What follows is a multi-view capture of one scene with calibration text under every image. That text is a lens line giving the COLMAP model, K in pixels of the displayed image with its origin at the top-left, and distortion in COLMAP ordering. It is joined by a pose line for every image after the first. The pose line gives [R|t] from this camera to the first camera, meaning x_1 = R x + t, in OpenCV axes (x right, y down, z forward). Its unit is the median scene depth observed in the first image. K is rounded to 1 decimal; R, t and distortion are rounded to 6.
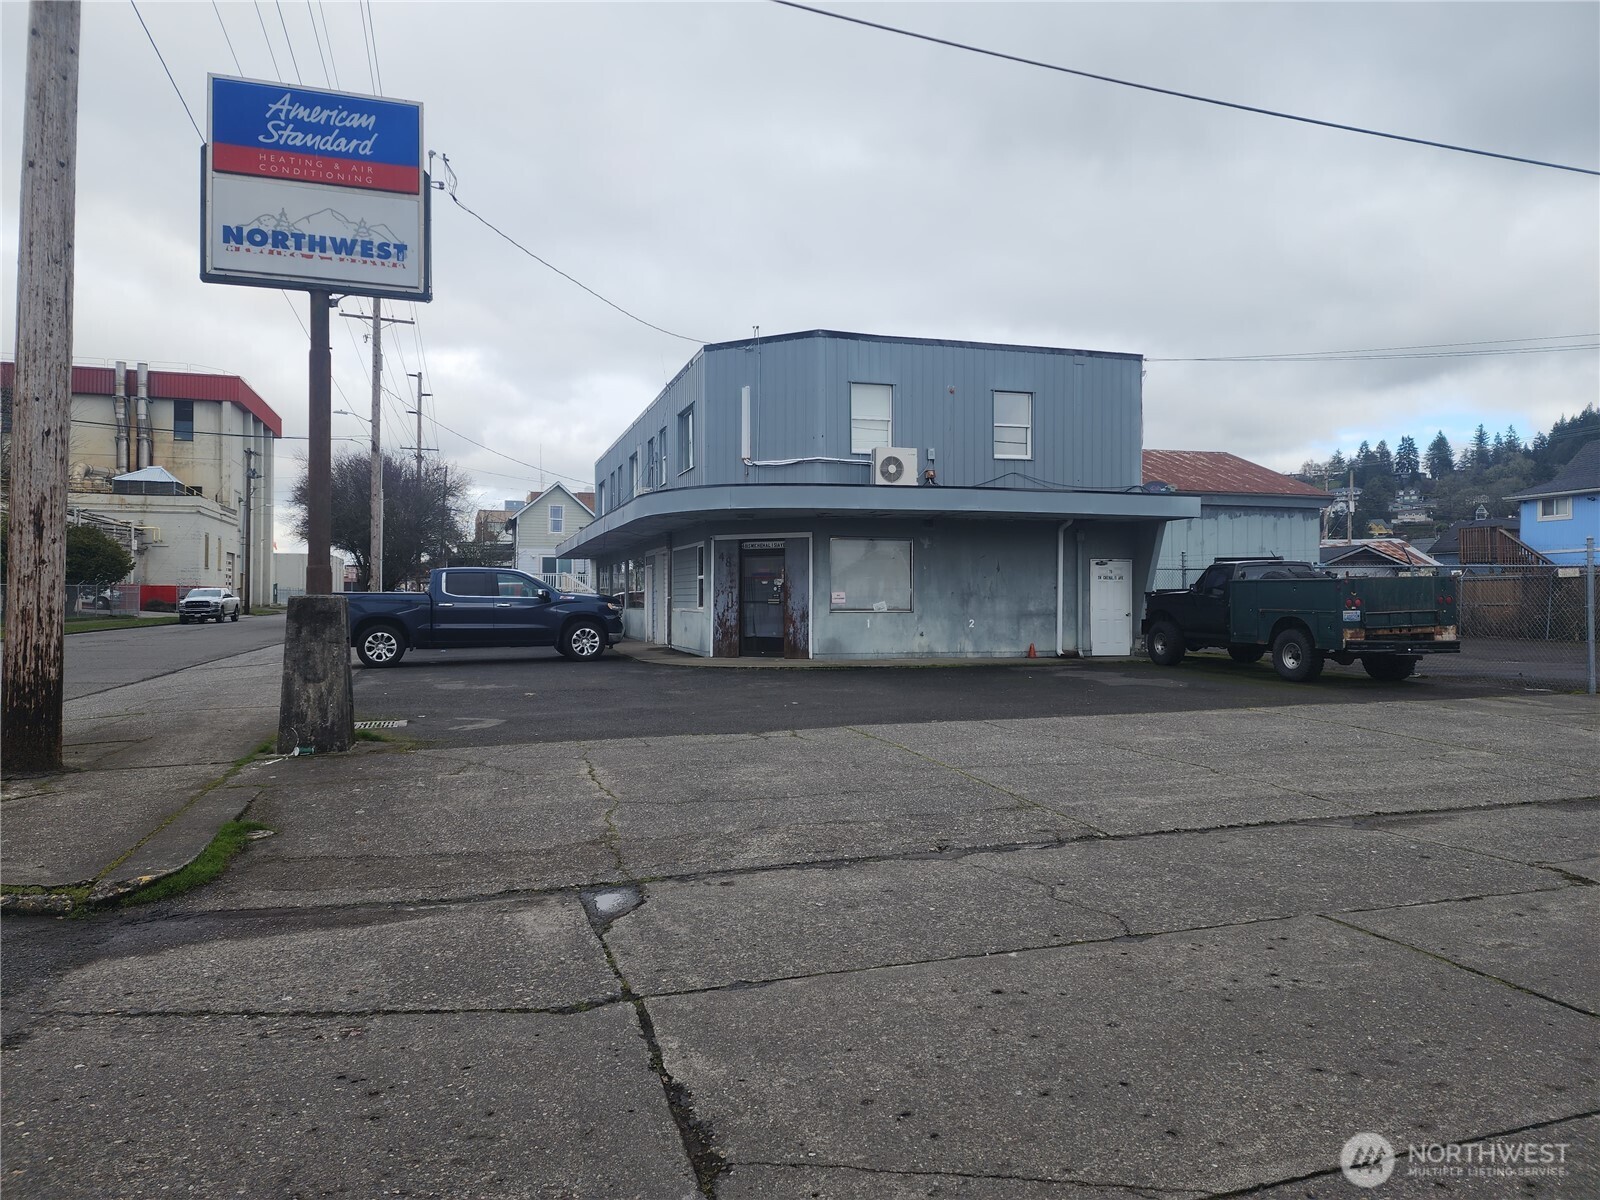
lens RADIAL K [[1048.7, 0, 800.0], [0, 1048.7, 600.0], [0, 0, 1]] dist [0.121215, -0.111178]
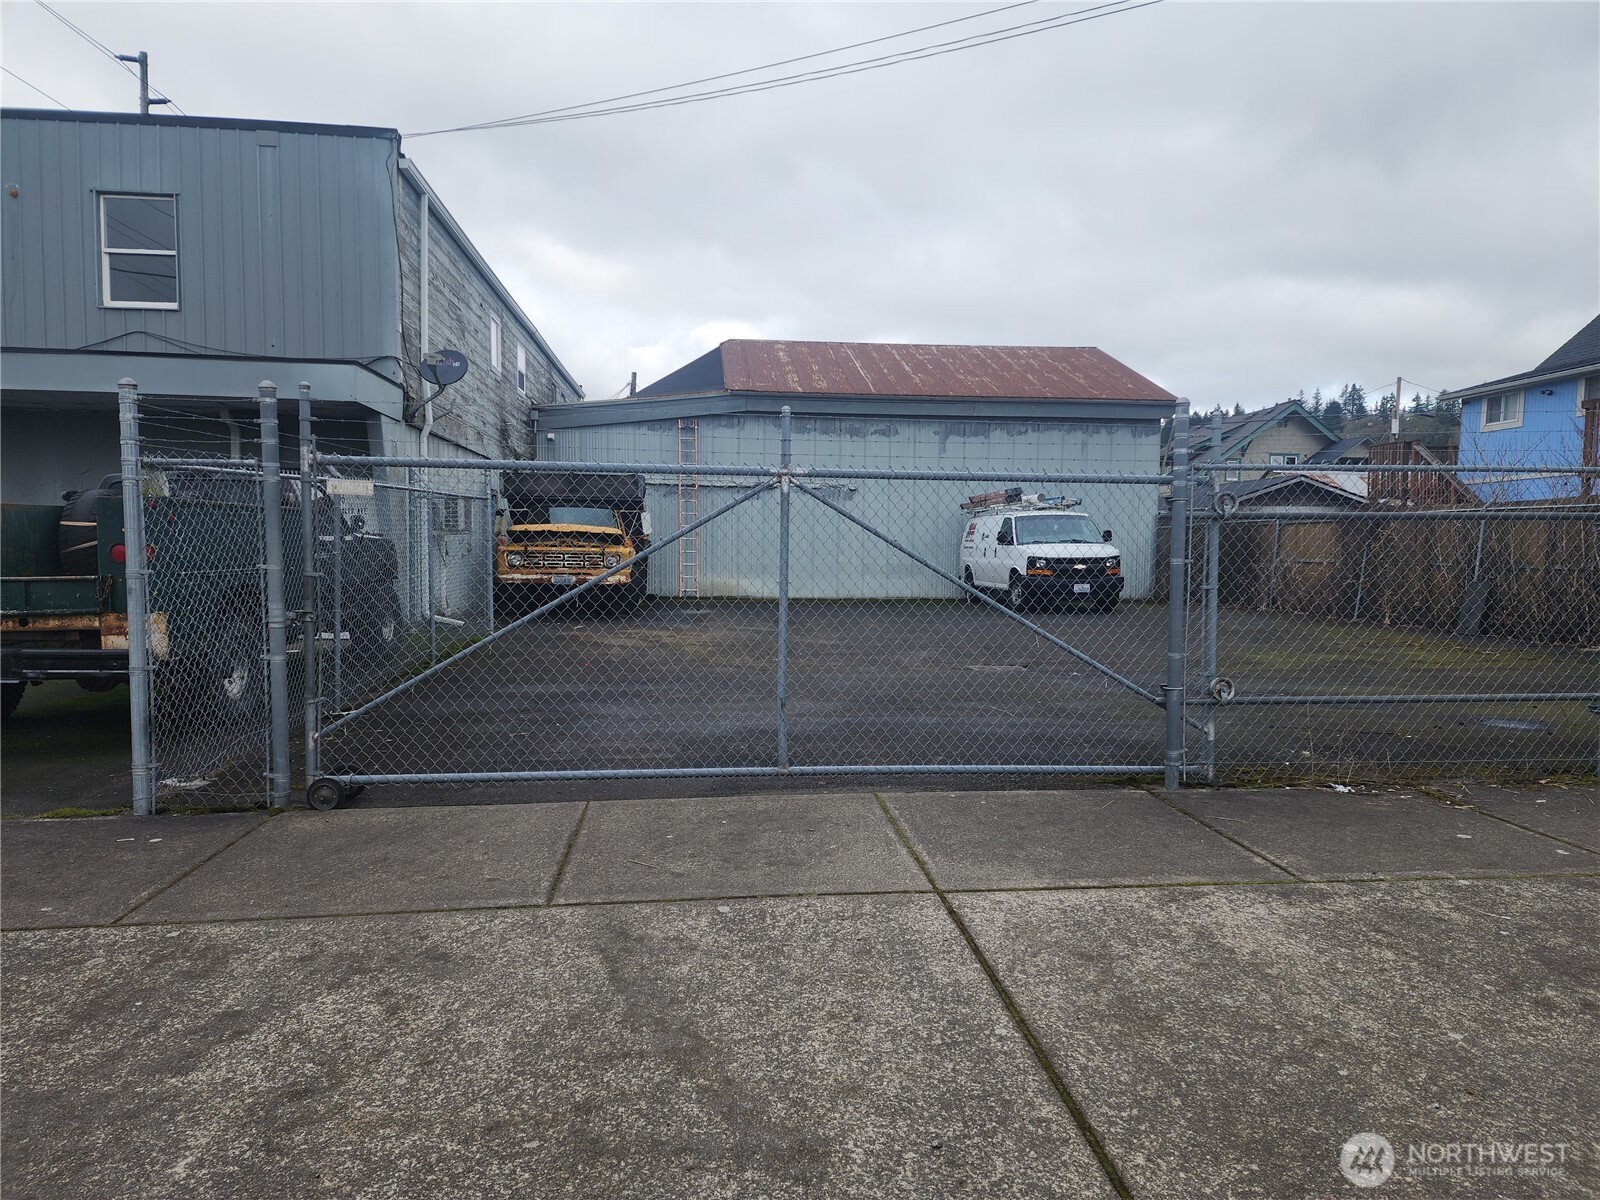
lens RADIAL K [[1048.7, 0, 800.0], [0, 1048.7, 600.0], [0, 0, 1]] dist [0.121215, -0.111178]
pose [[0.978955, 0.021444, -0.202946, 0.718871], [-0.010680, 0.998484, 0.053990, -0.005680], [0.203796, -0.050686, 0.977700, 0.486371]]
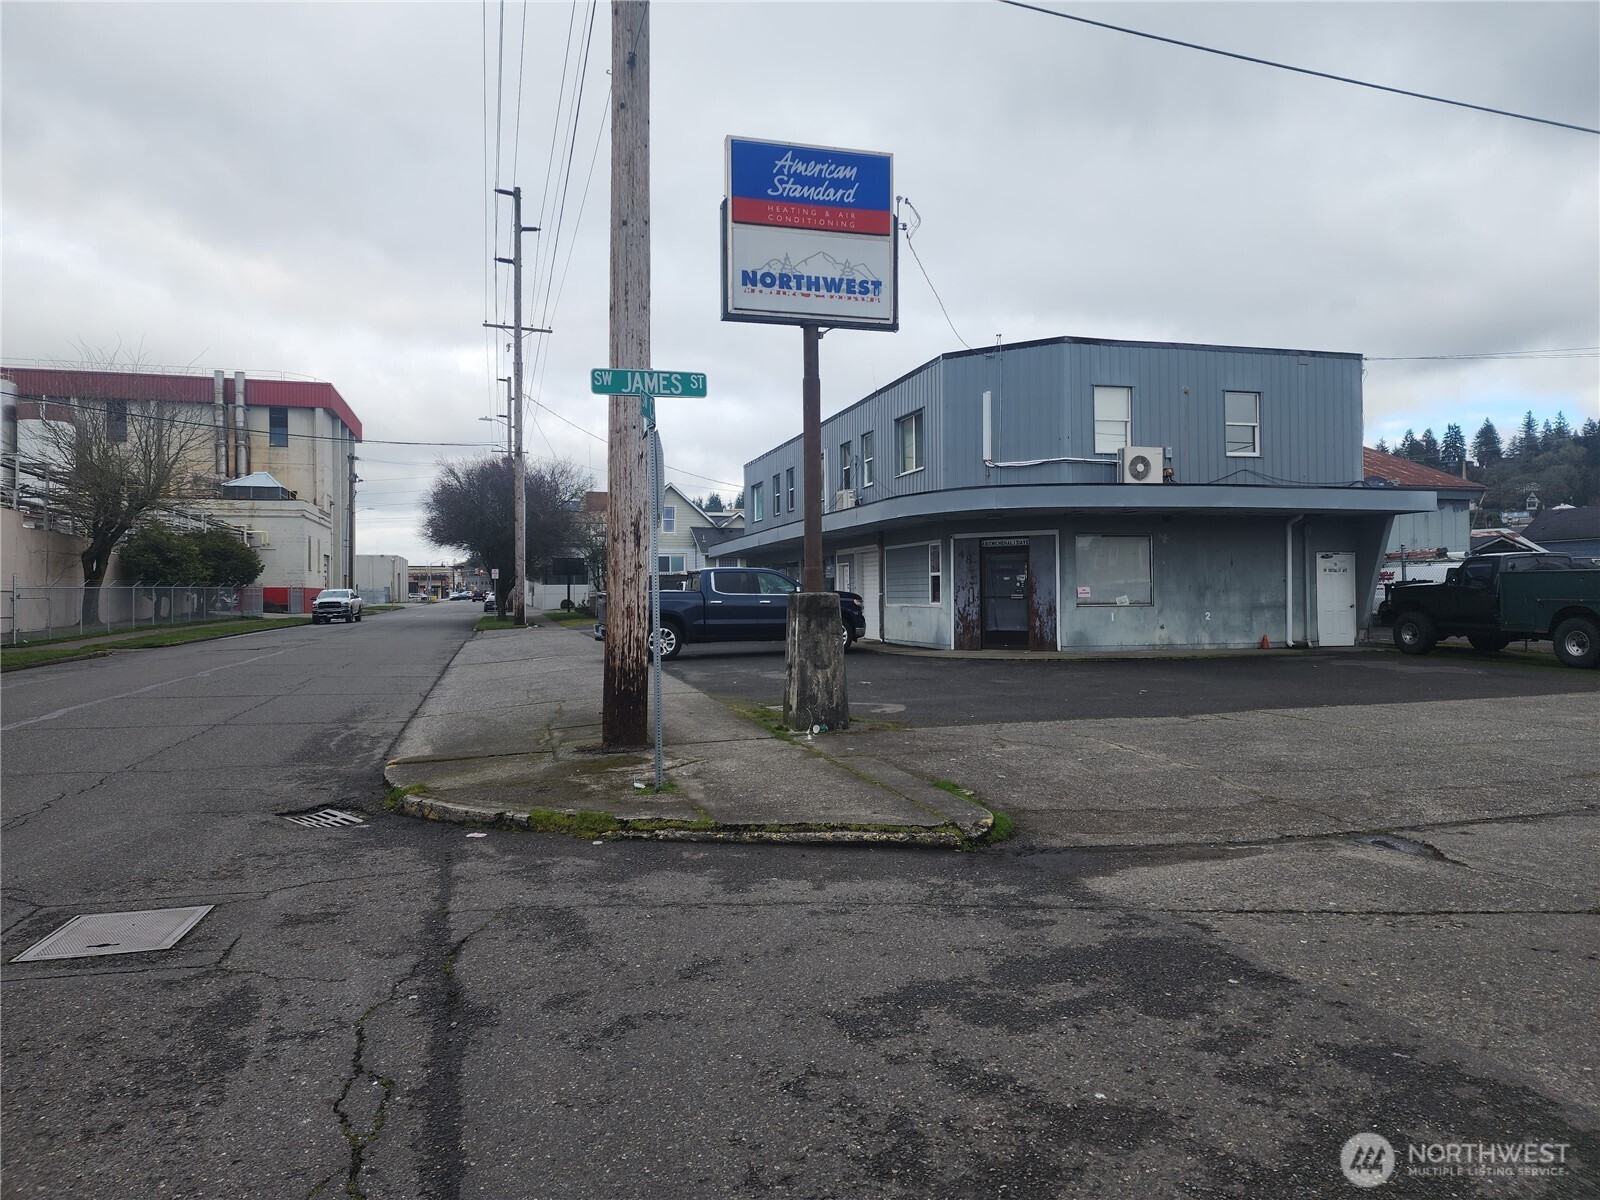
lens RADIAL K [[1053.1, 0, 800.0], [0, 1053.1, 600.0], [0, 0, 1]] dist [0.105172, -0.095235]
pose [[0.999647, -0.008799, -0.025075, -0.214575], [0.008882, 0.999955, 0.003188, -0.000329], [0.025046, -0.003409, 0.999680, -0.059730]]
